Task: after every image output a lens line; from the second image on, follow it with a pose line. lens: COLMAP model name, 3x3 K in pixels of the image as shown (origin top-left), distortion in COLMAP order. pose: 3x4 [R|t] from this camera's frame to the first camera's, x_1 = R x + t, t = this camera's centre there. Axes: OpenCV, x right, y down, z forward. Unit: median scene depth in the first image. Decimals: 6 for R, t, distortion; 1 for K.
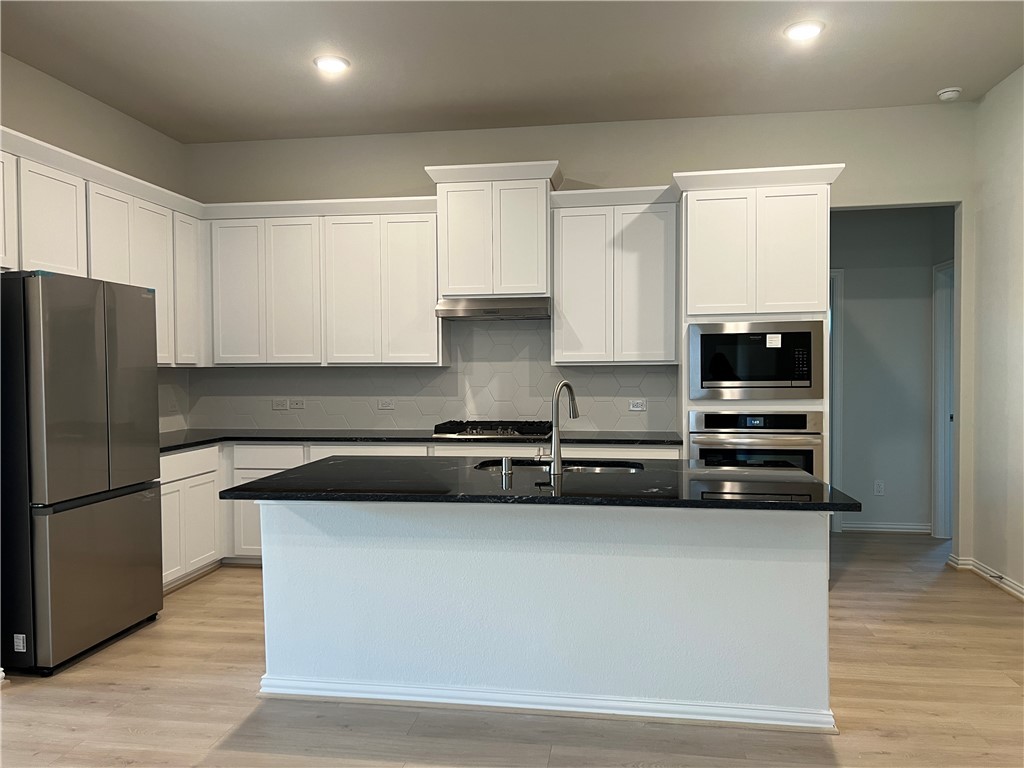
lens RADIAL K [[774.0, 0, 512.0], [0, 774.0, 384.0], [0, 0, 1]] dist [-0.001927, -0.006490]
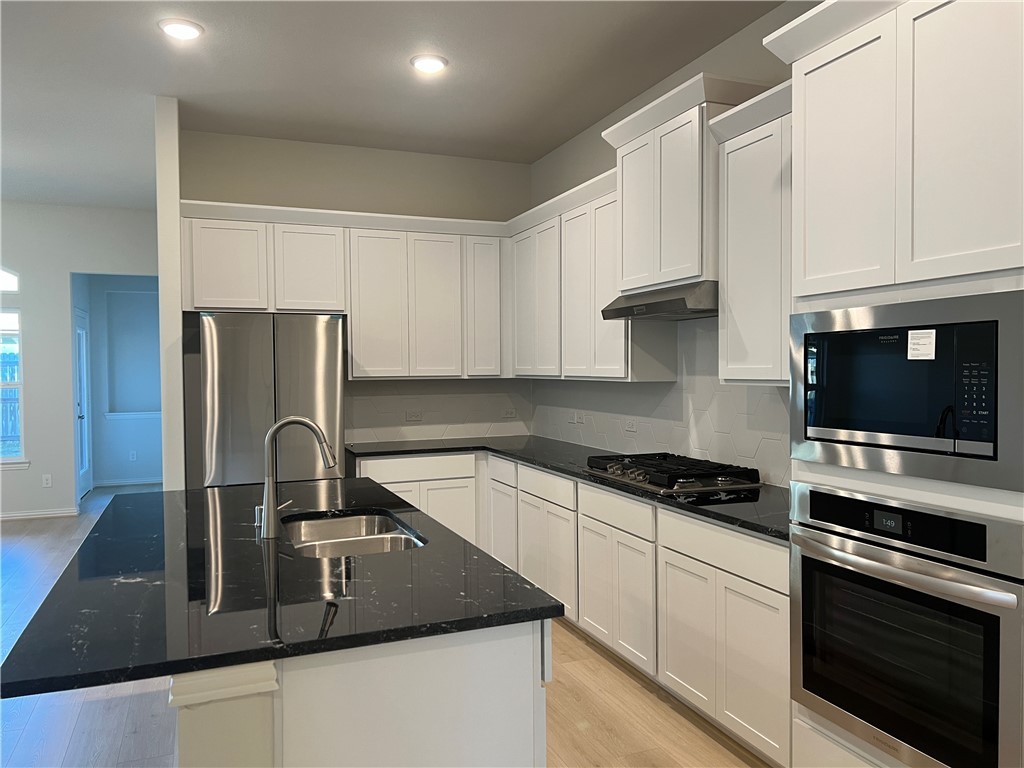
lens RADIAL K [[774.0, 0, 512.0], [0, 774.0, 384.0], [0, 0, 1]] dist [-0.001927, -0.006490]
pose [[0.508470, 0.024874, -0.860720, 0.588160], [-0.019766, 0.999656, 0.017213, -0.035956], [0.860853, 0.008261, 0.508787, 0.569385]]
